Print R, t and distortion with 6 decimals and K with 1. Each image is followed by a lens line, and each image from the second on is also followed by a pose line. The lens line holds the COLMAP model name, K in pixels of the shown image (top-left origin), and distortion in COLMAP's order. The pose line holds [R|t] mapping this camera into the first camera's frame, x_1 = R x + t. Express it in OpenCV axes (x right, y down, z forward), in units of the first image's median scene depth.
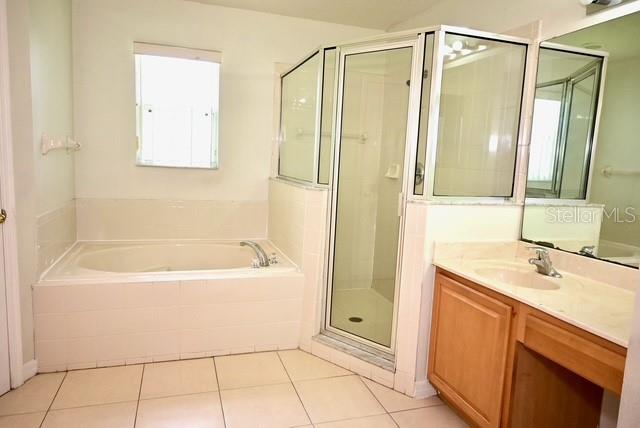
lens RADIAL K [[438.3, 0, 320.4], [0, 438.3, 212.3], [0, 0, 1]] dist [-0.001493, 0.001841]
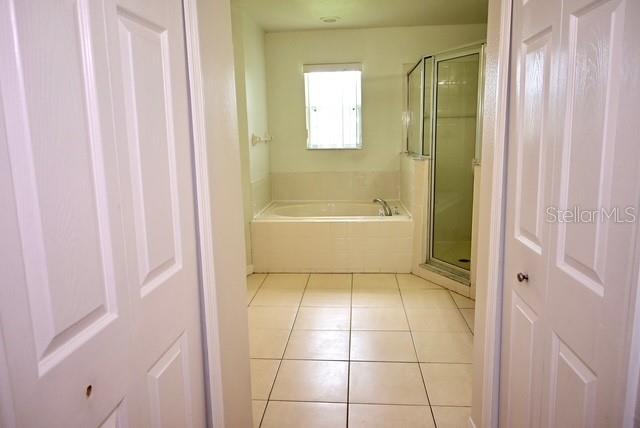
lens RADIAL K [[438.3, 0, 320.6], [0, 438.3, 213.0], [0, 0, 1]] dist [-0.001493, 0.001841]
pose [[0.919690, 0.002330, -0.392639, 0.223126], [0.017713, 0.998718, 0.047415, 0.041711], [0.392246, -0.050561, 0.918470, -0.381855]]
